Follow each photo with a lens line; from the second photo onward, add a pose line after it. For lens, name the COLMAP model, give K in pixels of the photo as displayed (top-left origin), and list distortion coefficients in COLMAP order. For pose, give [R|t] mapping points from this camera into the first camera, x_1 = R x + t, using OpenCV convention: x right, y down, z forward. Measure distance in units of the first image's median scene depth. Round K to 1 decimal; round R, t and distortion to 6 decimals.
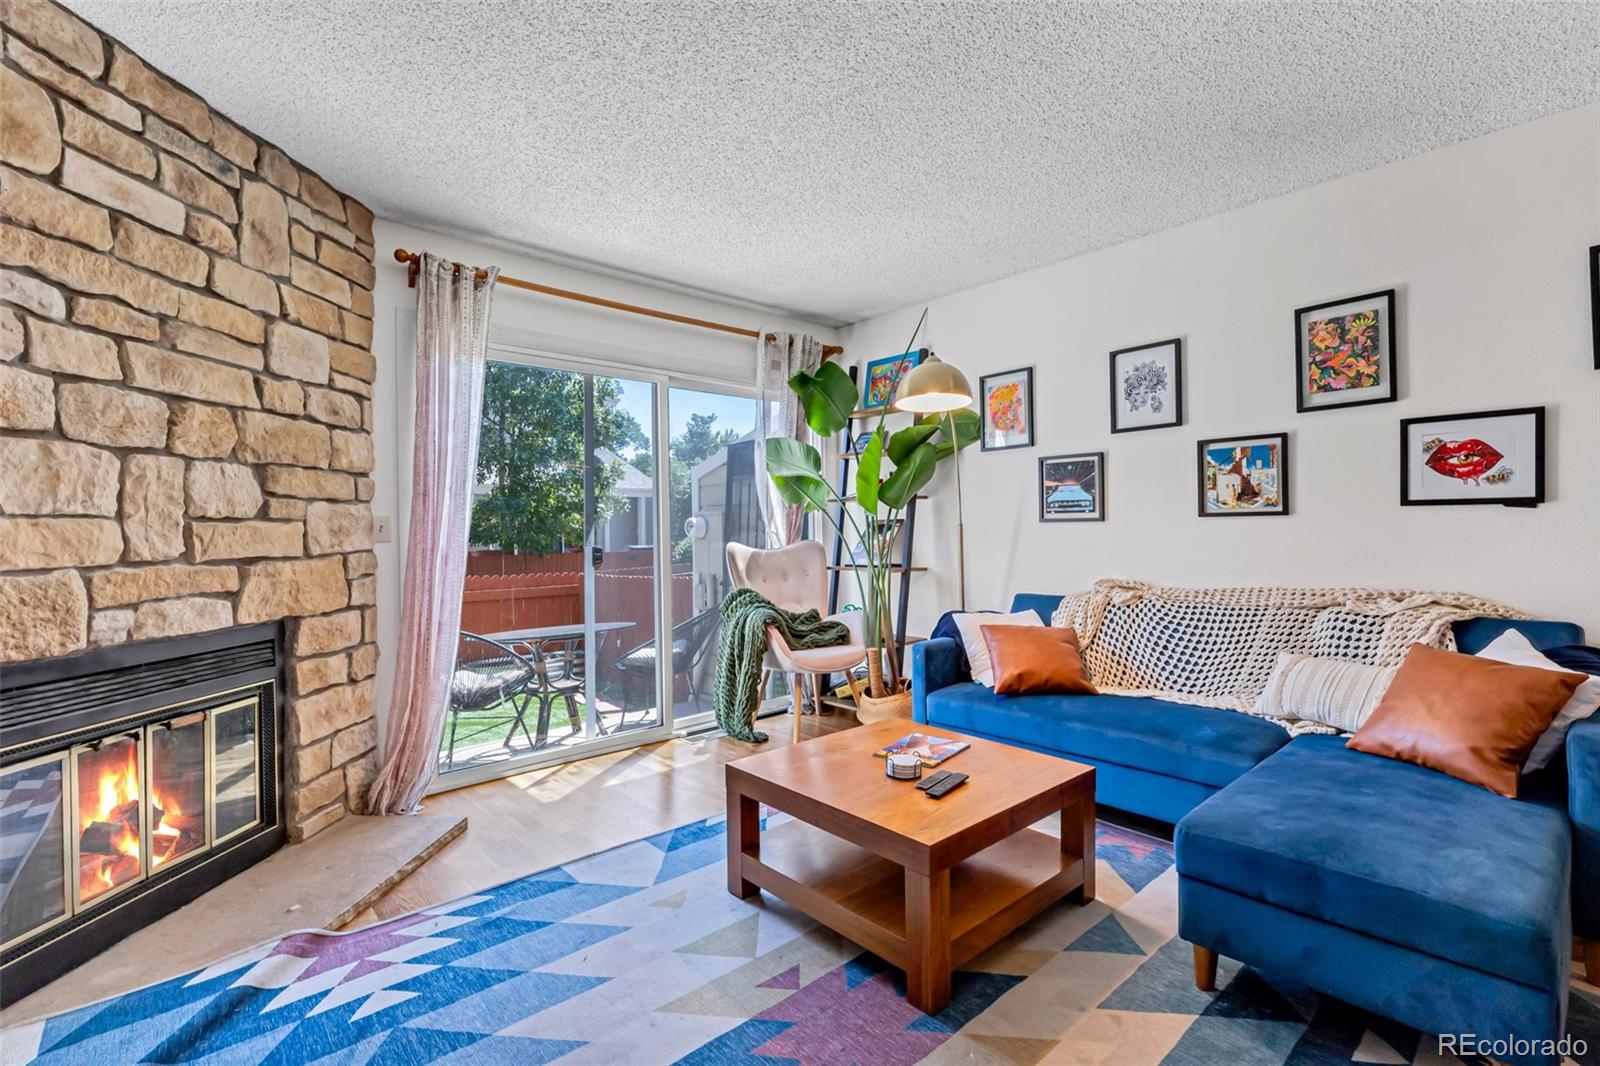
lens RADIAL K [[725.7, 0, 778.1], [0, 725.7, 534.5], [0, 0, 1]] dist [0.001620, 0.000251]
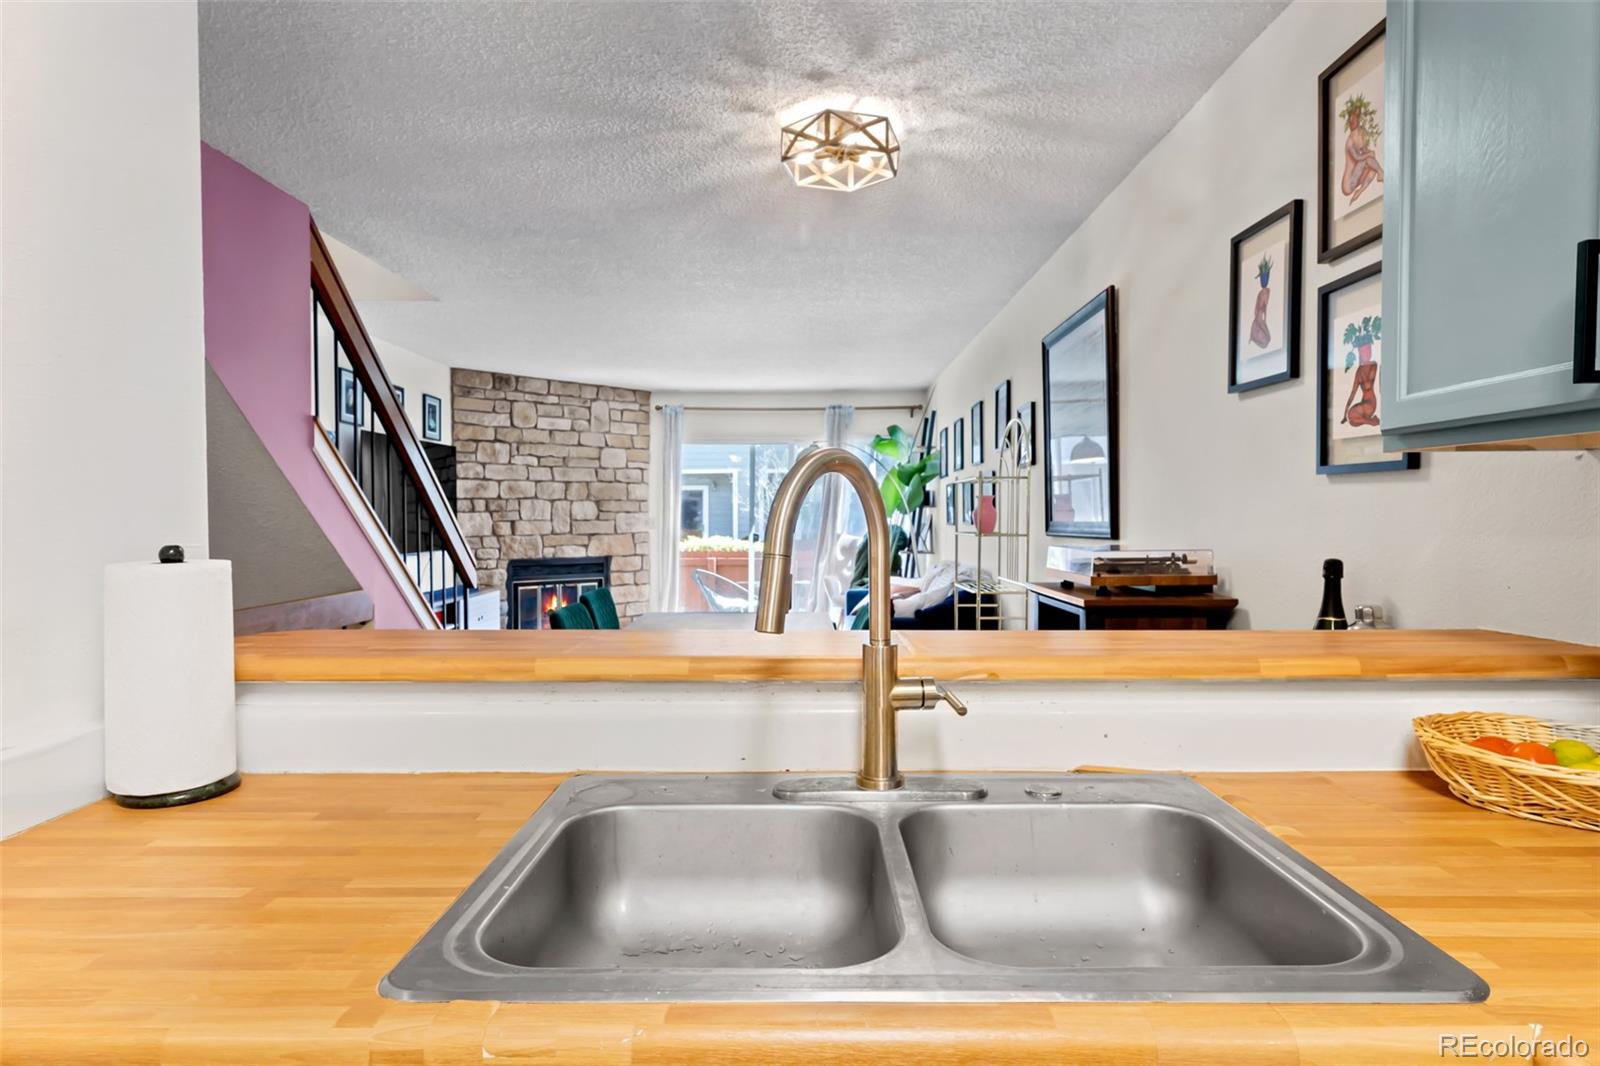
lens RADIAL K [[883.9, 0, 794.6], [0, 883.9, 532.7], [0, 0, 1]] dist [-0.002576, 0.000832]
pose [[0.744130, 0.025531, -0.667547, 2.037291], [-0.013453, 0.999639, 0.023236, -0.057898], [0.667899, -0.008311, 0.744205, -0.990674]]
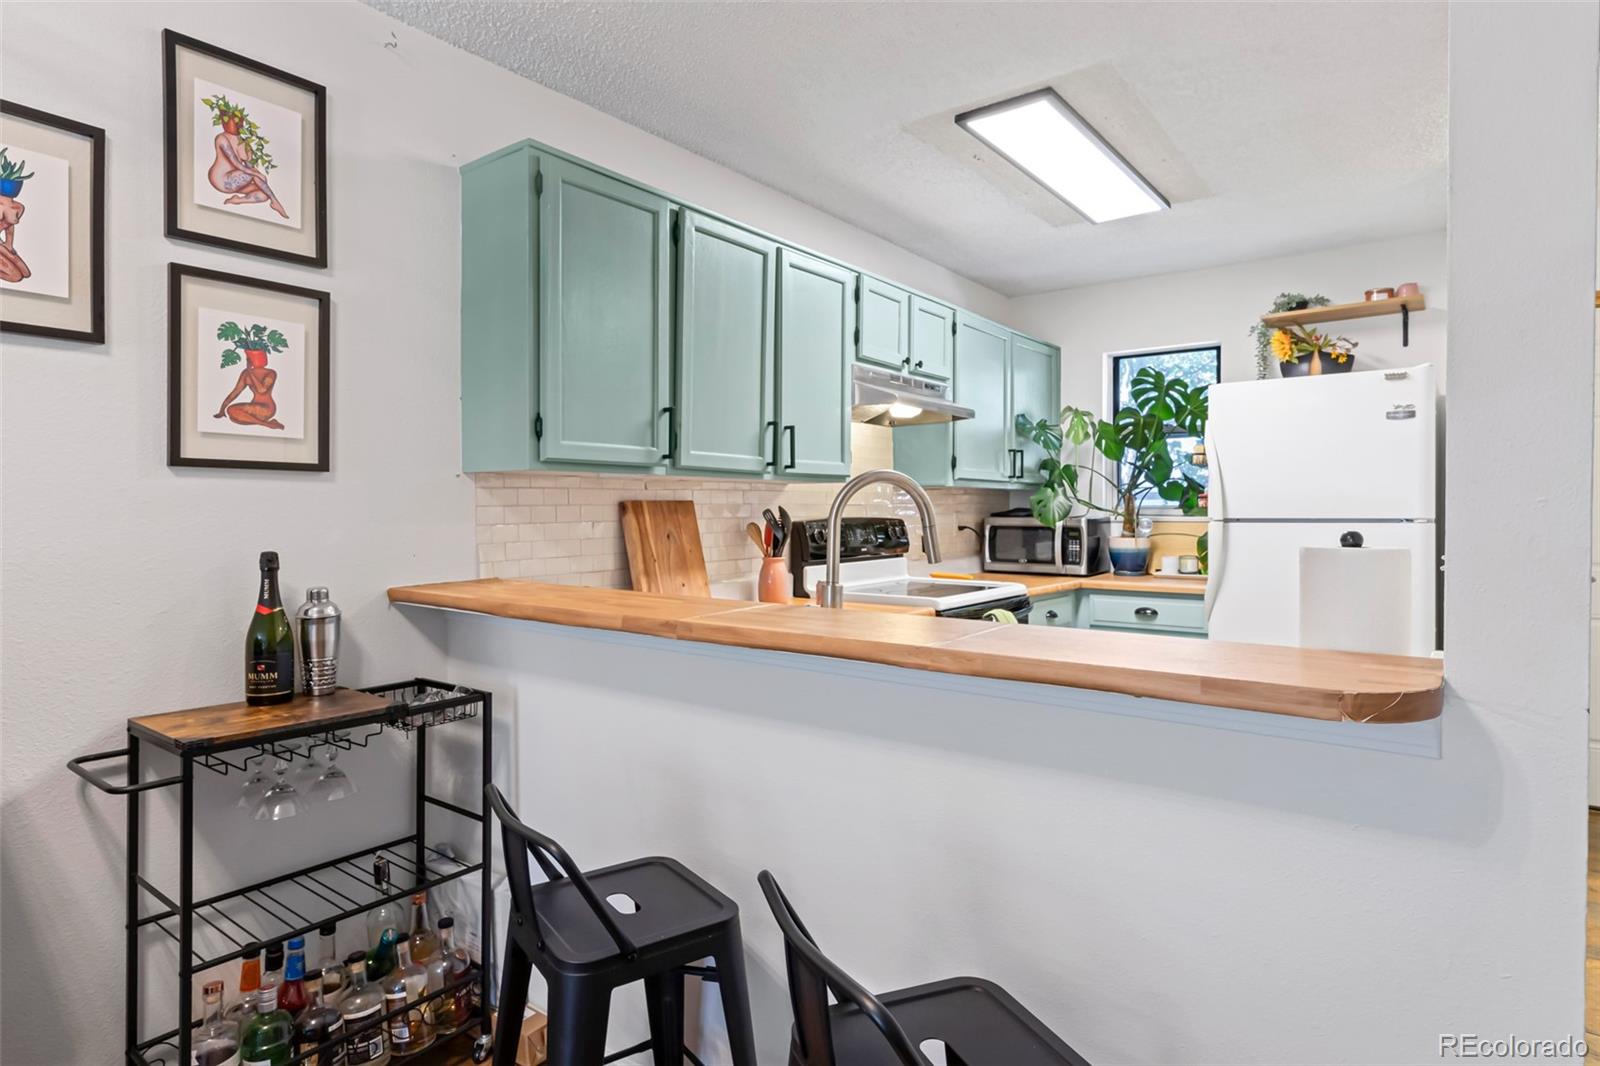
lens RADIAL K [[861.1, 0, 804.7], [0, 861.1, 509.2], [0, 0, 1]] dist [-0.000274, 0.000173]
pose [[-0.201884, 0.009384, 0.979365, 1.109604], [0.015064, 0.999866, -0.006475, -0.050568], [-0.979294, 0.013446, -0.201998, -0.478585]]
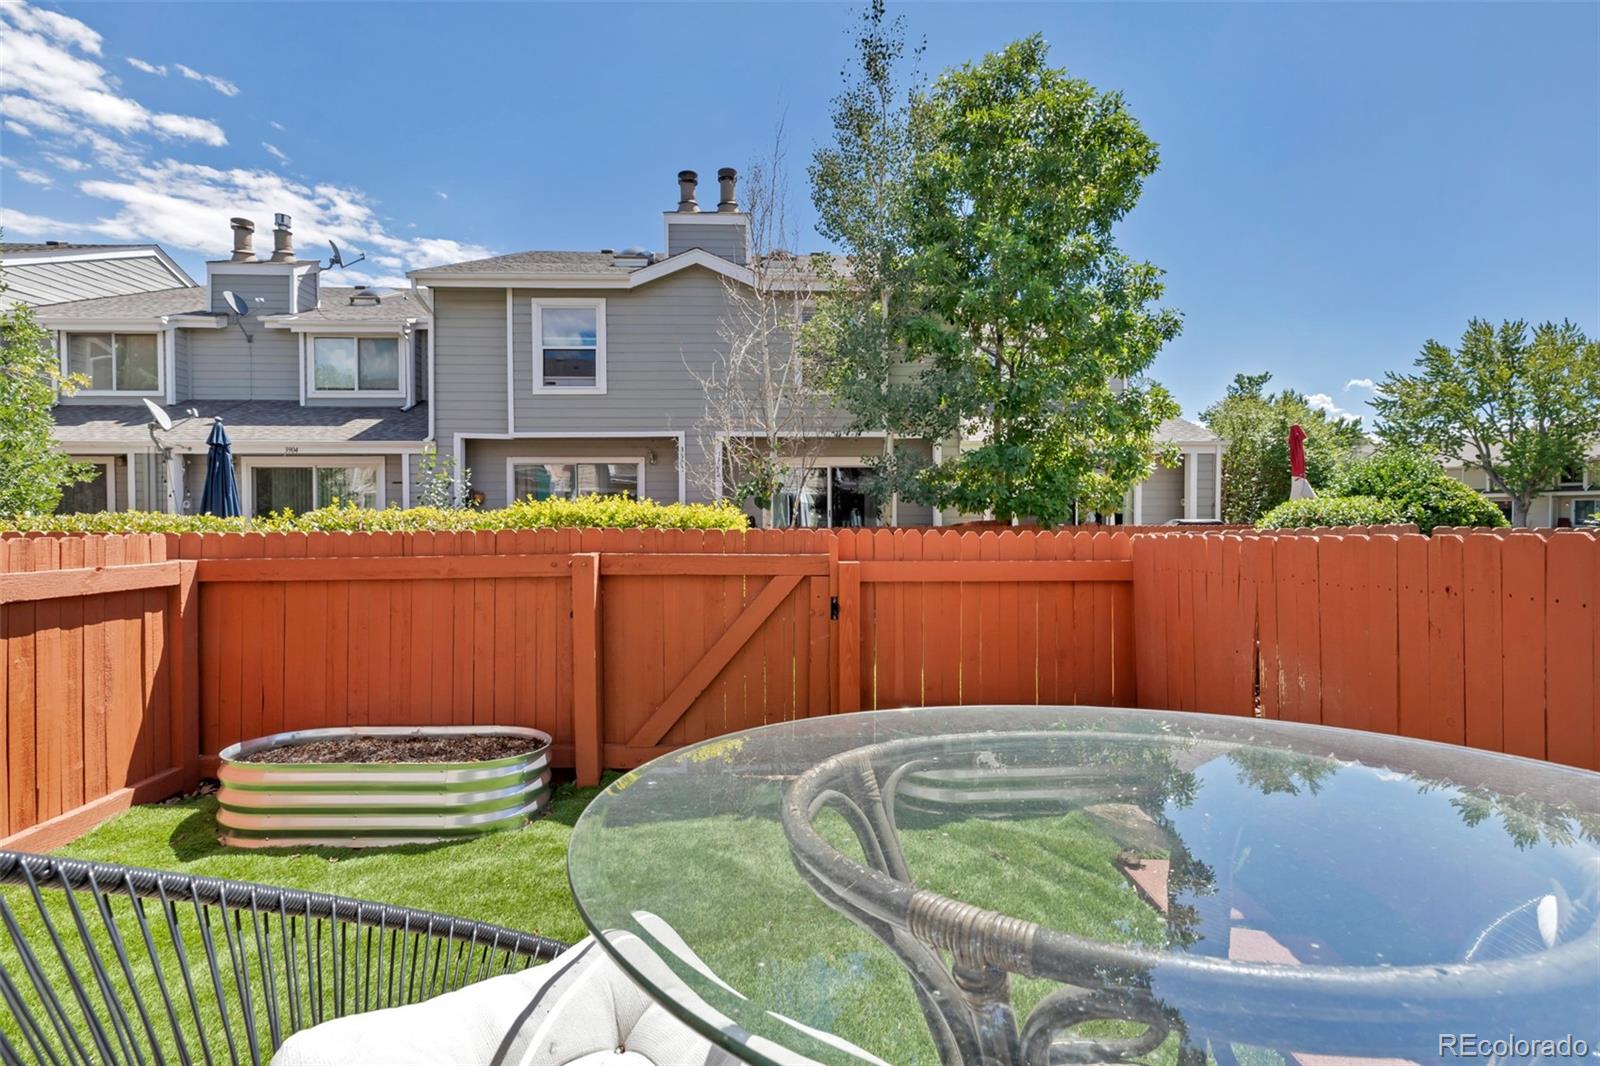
lens RADIAL K [[723.1, 0, 797.1], [0, 723.1, 531.8], [0, 0, 1]] dist [0.000034, 0.000147]
pose [[0.793654, 0.018625, -0.608084, -0.476715], [-0.009474, 0.999788, 0.018257, 0.133791], [0.608295, -0.008729, 0.793663, 1.530631]]
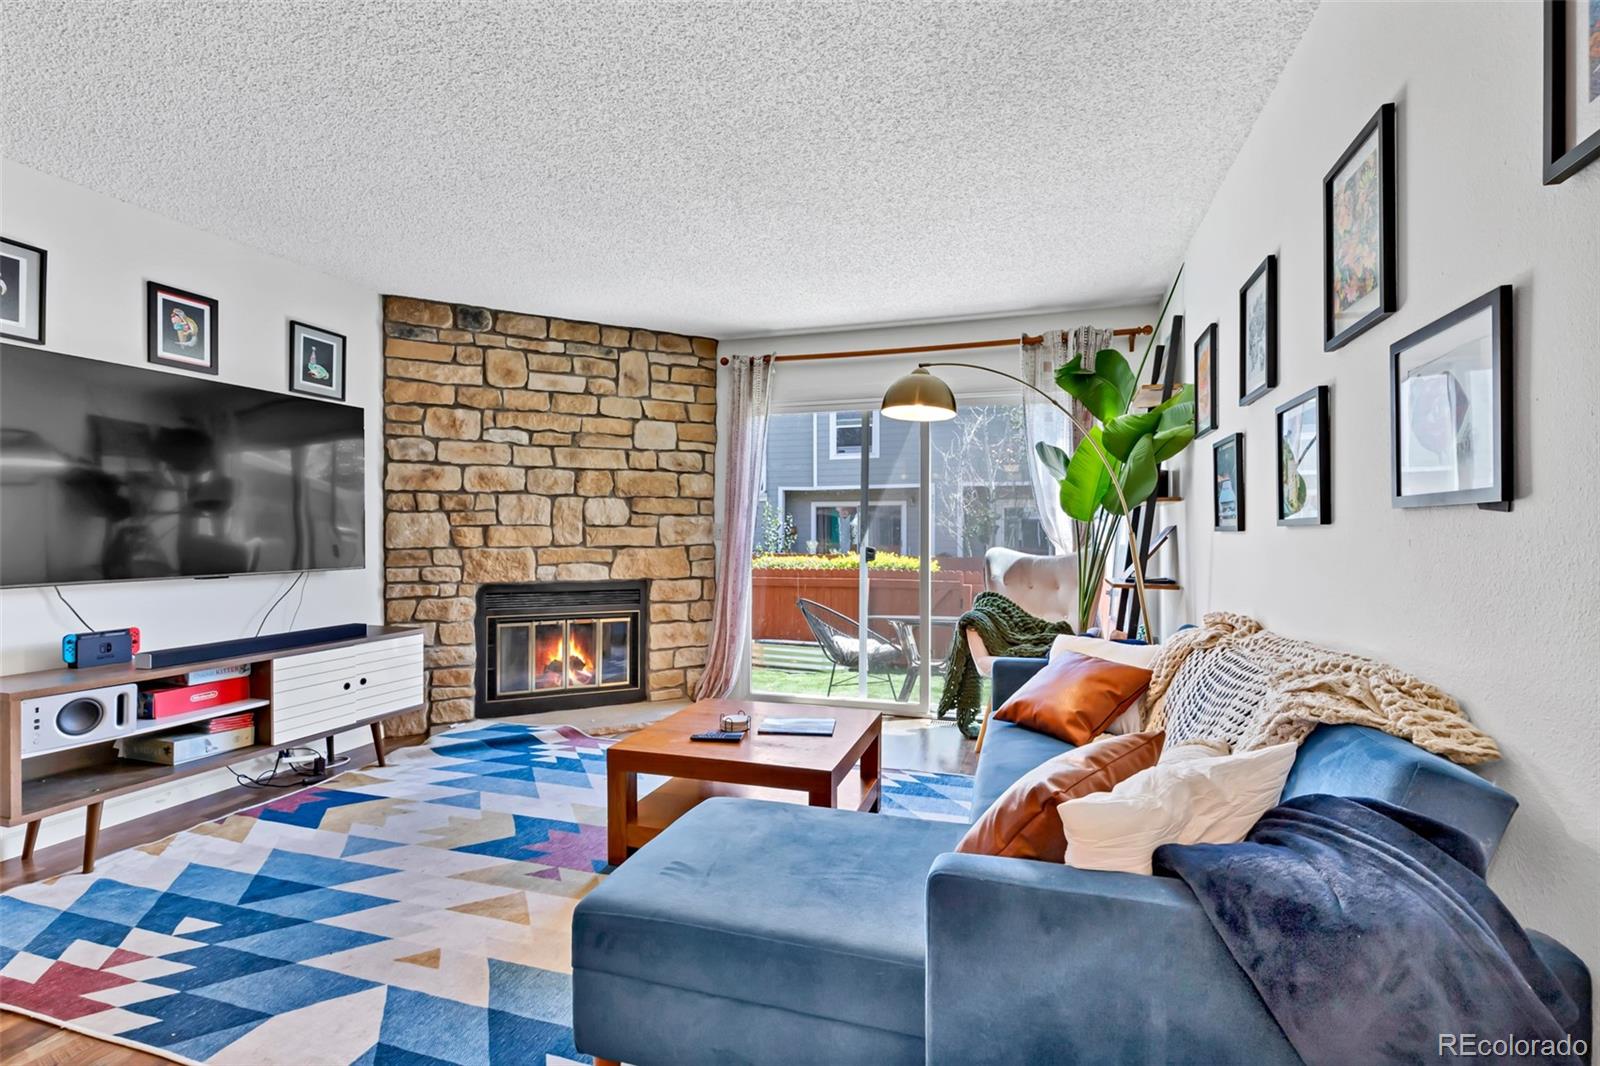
lens RADIAL K [[725.5, 0, 804.0], [0, 725.5, 531.5], [0, 0, 1]] dist [0.002742, 0.000729]
pose [[0.522410, 0.010249, -0.852633, 1.102187], [-0.014947, 0.999884, 0.002861, -0.017404], [0.852563, 0.011249, 0.522503, 0.368491]]
